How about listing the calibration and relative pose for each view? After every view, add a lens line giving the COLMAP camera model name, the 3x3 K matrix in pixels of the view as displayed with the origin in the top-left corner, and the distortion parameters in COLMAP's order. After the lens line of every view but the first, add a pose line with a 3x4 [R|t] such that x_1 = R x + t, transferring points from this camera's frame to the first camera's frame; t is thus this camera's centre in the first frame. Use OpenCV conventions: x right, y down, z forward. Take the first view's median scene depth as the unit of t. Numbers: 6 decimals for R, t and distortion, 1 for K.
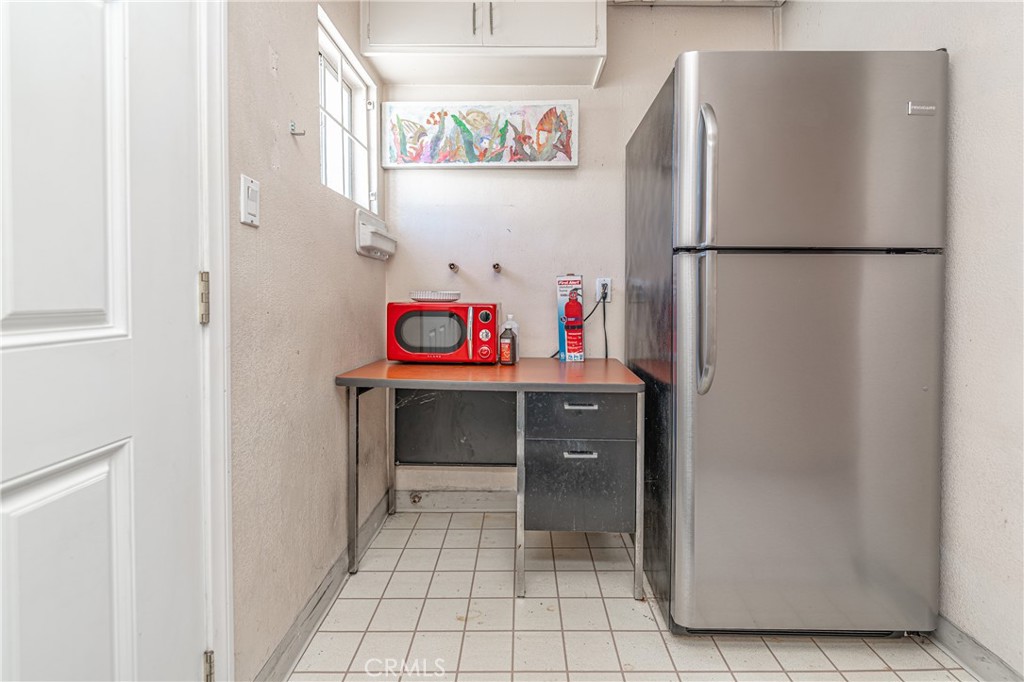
lens RADIAL K [[454.9, 0, 514.5], [0, 454.9, 302.2], [0, 0, 1]] dist [0.000225, 0.000021]
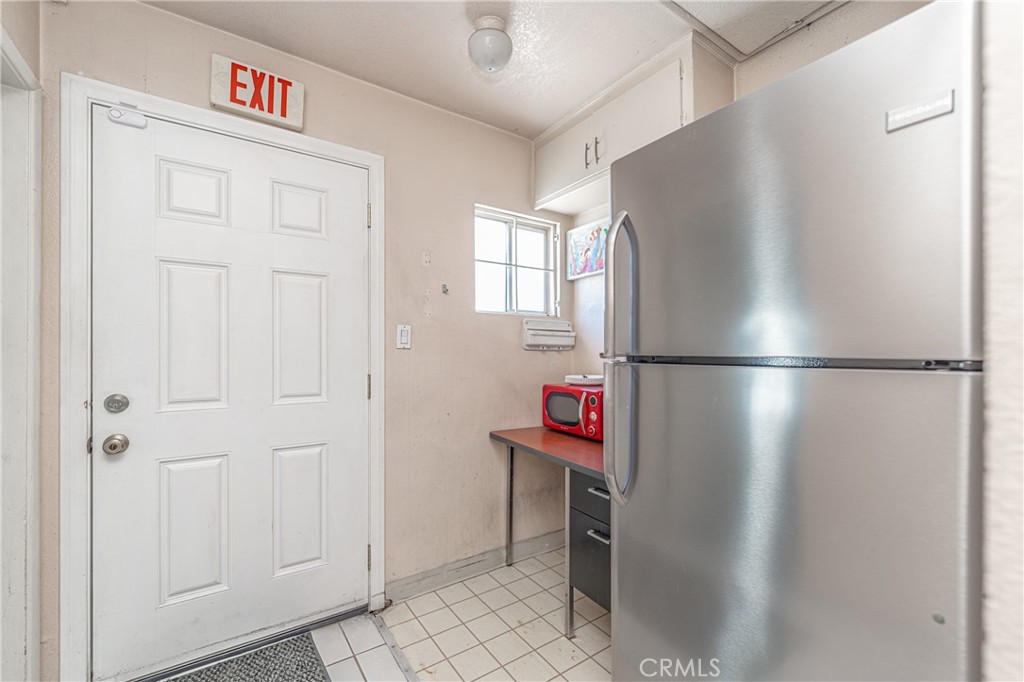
lens RADIAL K [[411.3, 0, 519.9], [0, 411.3, 353.7], [0, 0, 1]] dist [-0.001899, 0.000061]
pose [[0.575830, 0.000835, -0.817569, 0.702480], [-0.010241, 0.999928, -0.006192, -0.082952], [0.817505, 0.011938, 0.575797, 0.220678]]
